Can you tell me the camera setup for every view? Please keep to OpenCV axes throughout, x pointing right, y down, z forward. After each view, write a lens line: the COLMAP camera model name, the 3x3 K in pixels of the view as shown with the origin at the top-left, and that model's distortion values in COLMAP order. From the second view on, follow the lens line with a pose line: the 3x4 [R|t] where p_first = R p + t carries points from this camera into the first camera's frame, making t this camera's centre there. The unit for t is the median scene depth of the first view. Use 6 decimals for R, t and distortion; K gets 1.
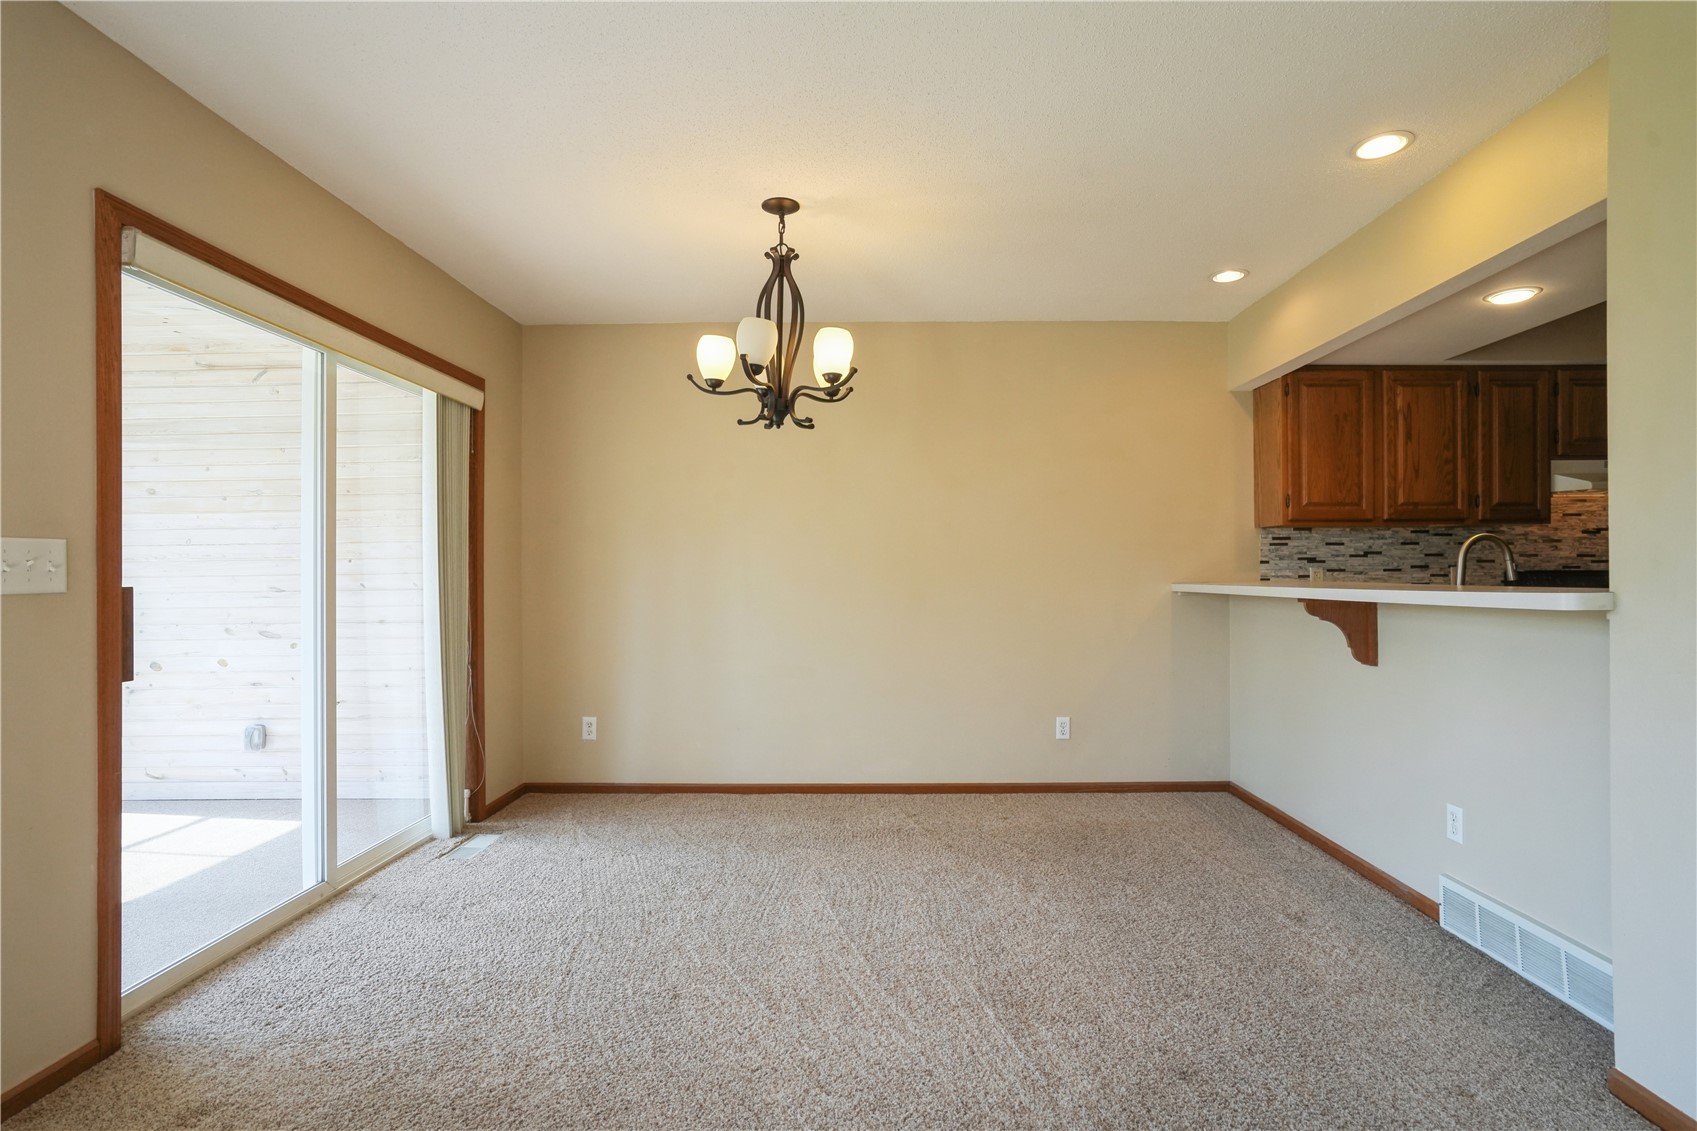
lens RADIAL K [[814.5, 0, 856.5], [0, 814.5, 579.4], [0, 0, 1]] dist [-0.018019, 0.001131]
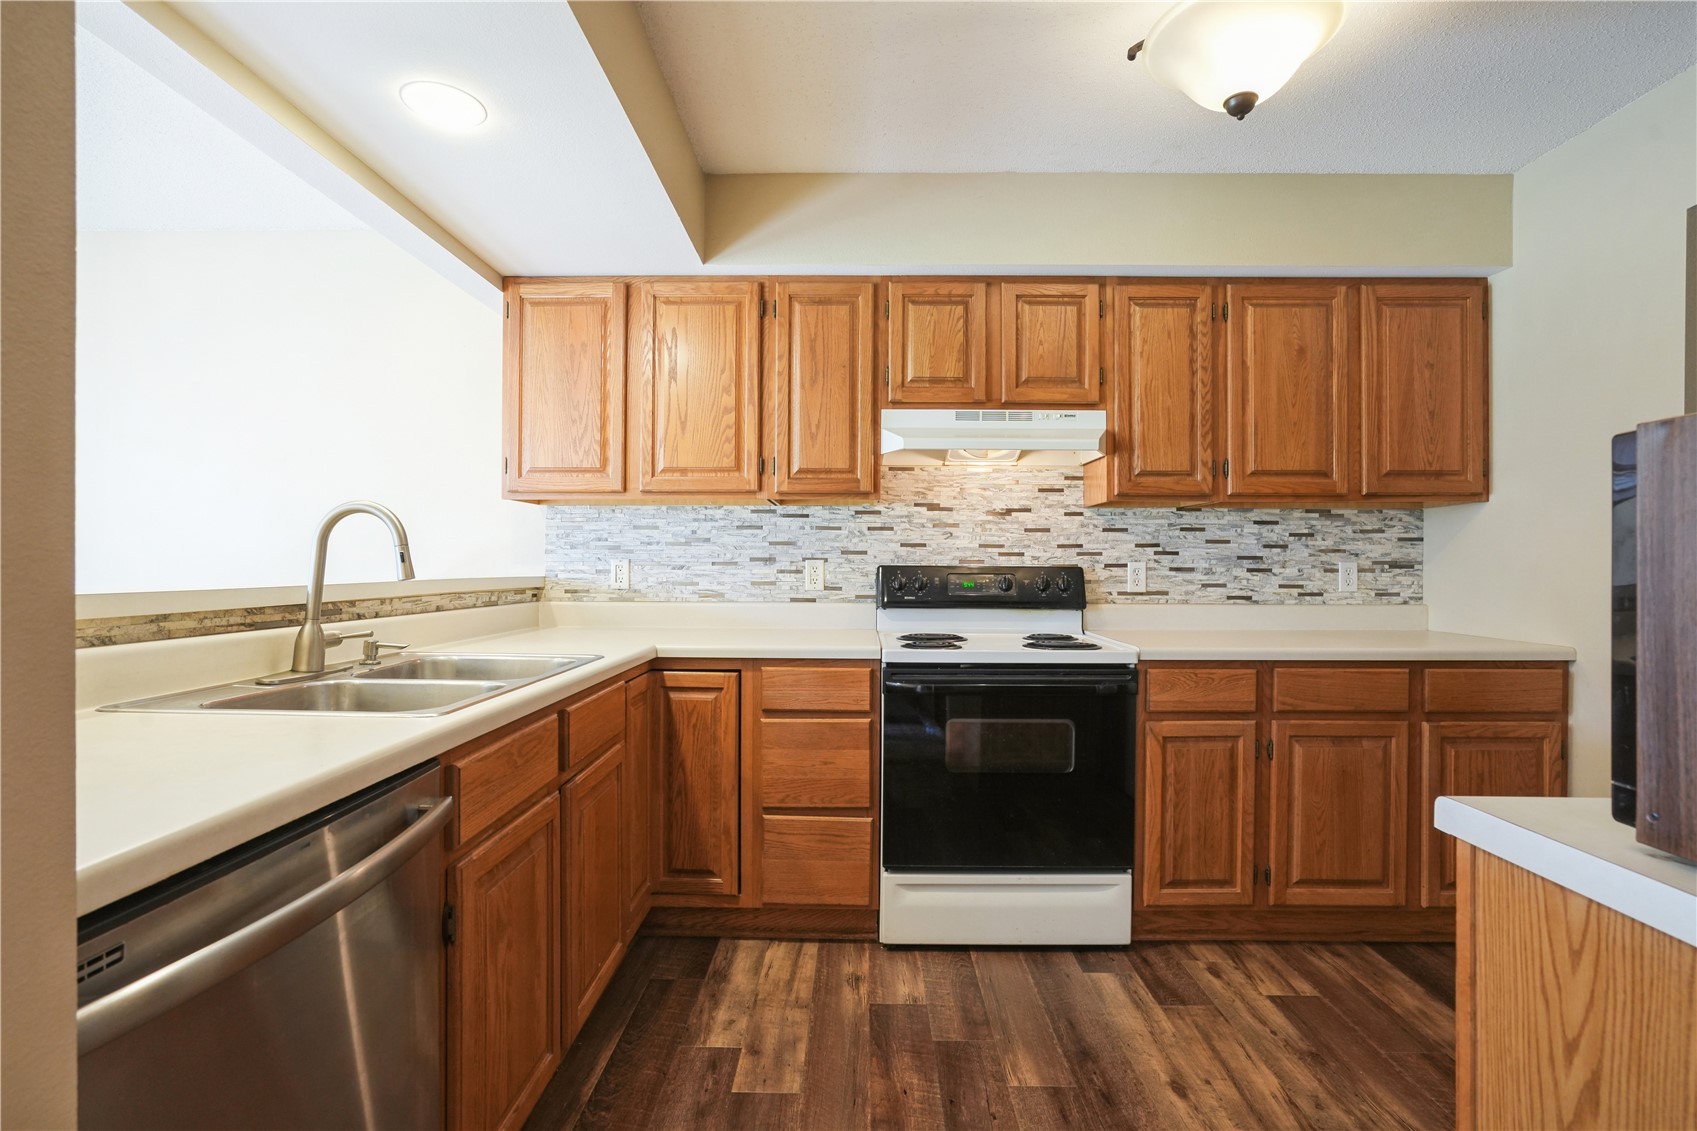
lens RADIAL K [[801.0, 0, 843.2], [0, 801.0, 566.7], [0, 0, 1]] dist [-0.020995, -0.000073]
pose [[0.999844, 0.008036, 0.015707, 0.821255], [-0.008003, 0.999966, -0.002156, -0.008906], [-0.015724, 0.002030, 0.999874, 0.299375]]
